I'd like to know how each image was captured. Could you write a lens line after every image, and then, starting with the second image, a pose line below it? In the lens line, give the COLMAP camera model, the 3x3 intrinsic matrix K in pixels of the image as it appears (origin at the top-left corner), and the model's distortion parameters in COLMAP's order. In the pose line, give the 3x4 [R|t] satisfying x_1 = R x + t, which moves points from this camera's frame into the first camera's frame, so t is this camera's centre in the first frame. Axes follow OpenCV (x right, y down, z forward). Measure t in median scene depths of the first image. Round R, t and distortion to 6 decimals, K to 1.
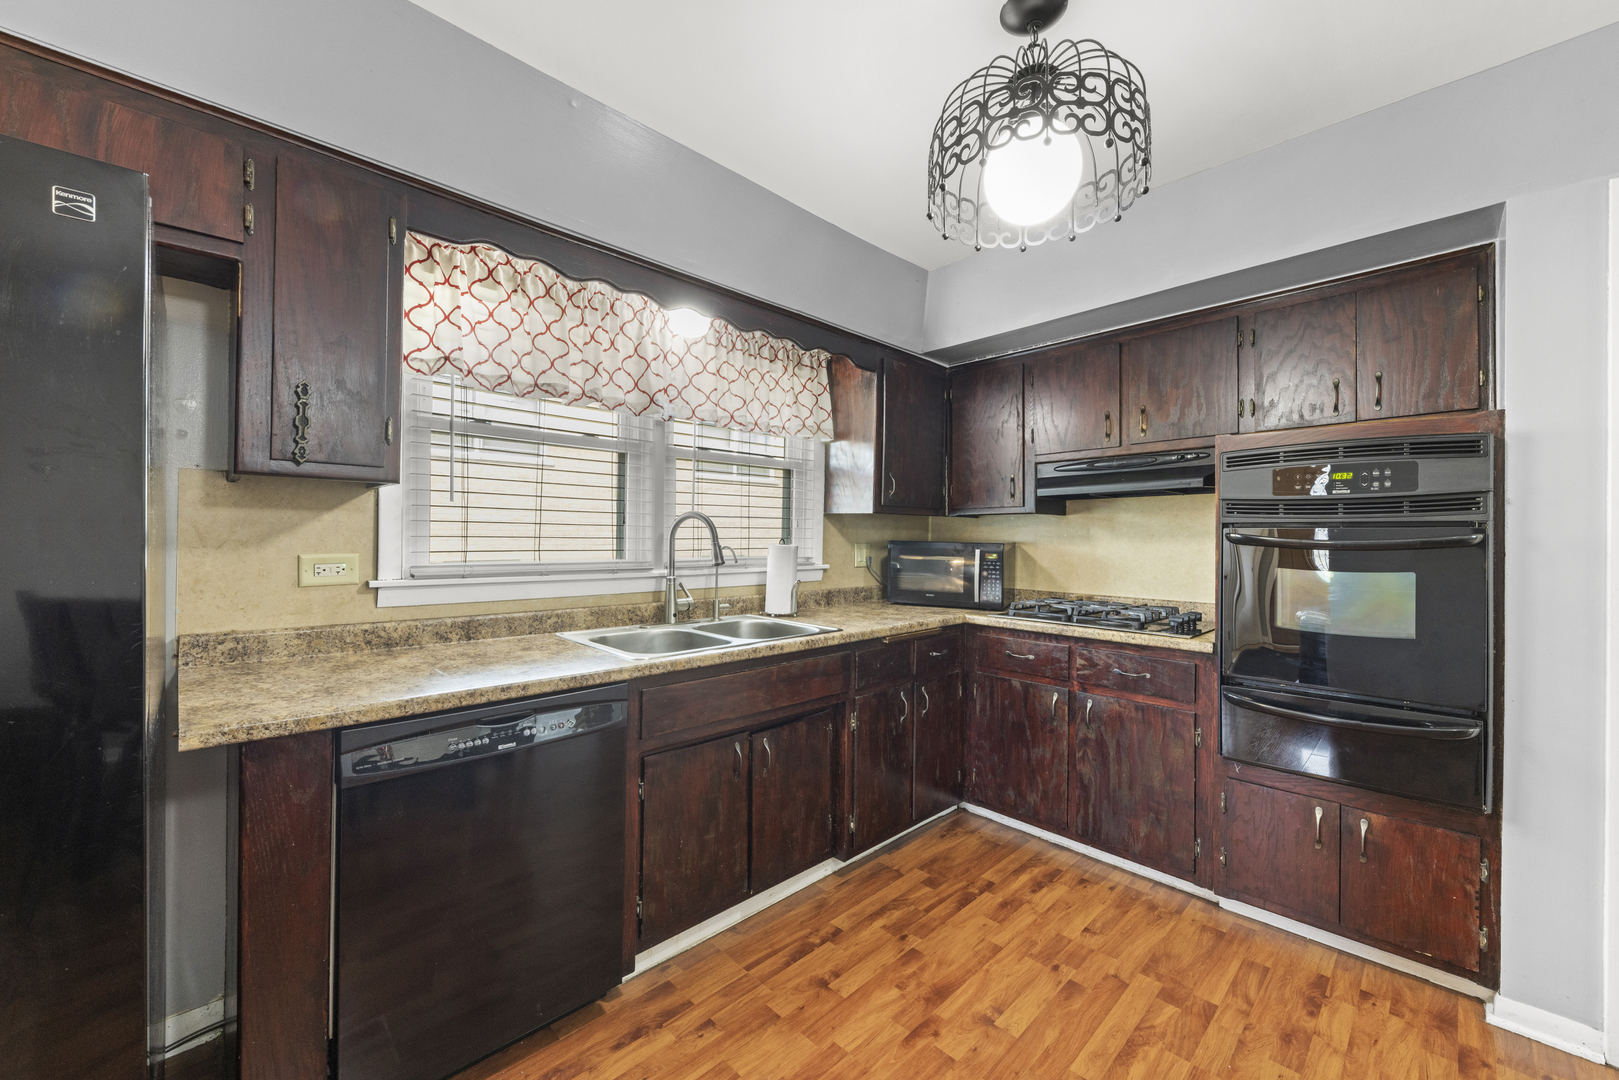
lens RADIAL K [[623.3, 0, 811.0], [0, 623.3, 534.3], [0, 0, 1]] dist [-0.003259, -0.001576]
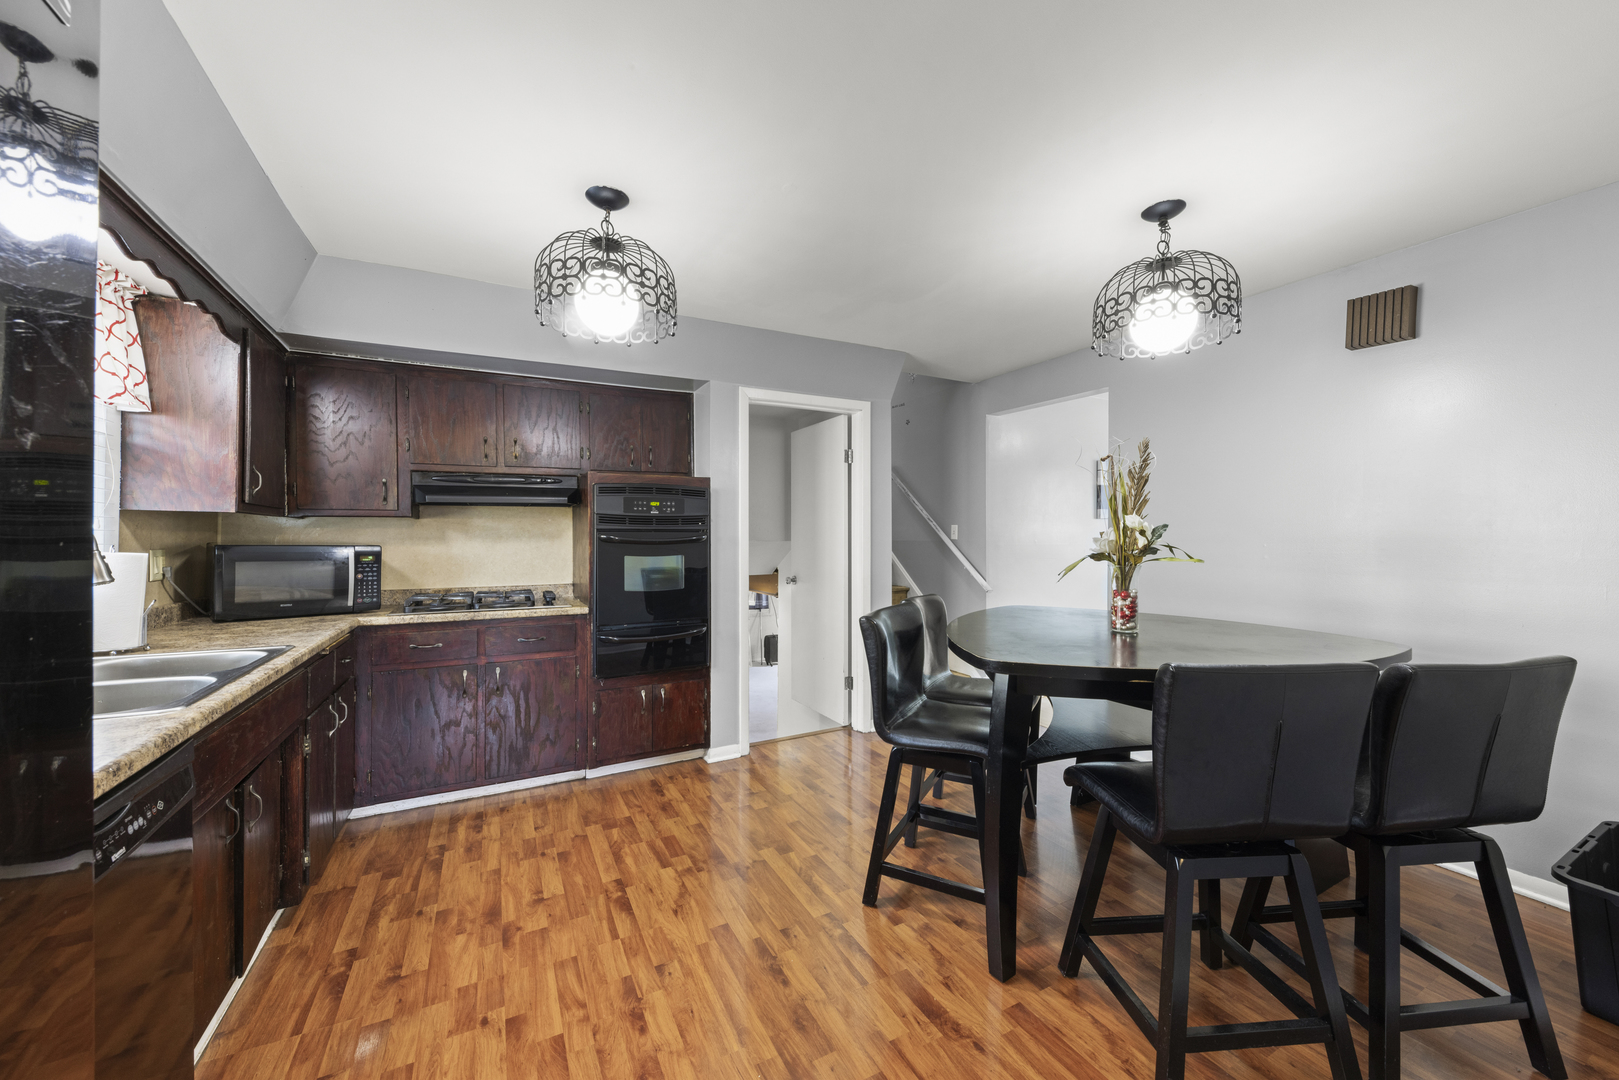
lens RADIAL K [[592.8, 0, 808.4], [0, 592.8, 540.0], [0, 0, 1]] dist [-0.009296, -0.001239]
pose [[0.282320, -0.010831, 0.959259, -0.624483], [0.001066, 0.999939, 0.010977, -0.006140], [-0.959320, -0.002076, 0.282315, 0.070119]]
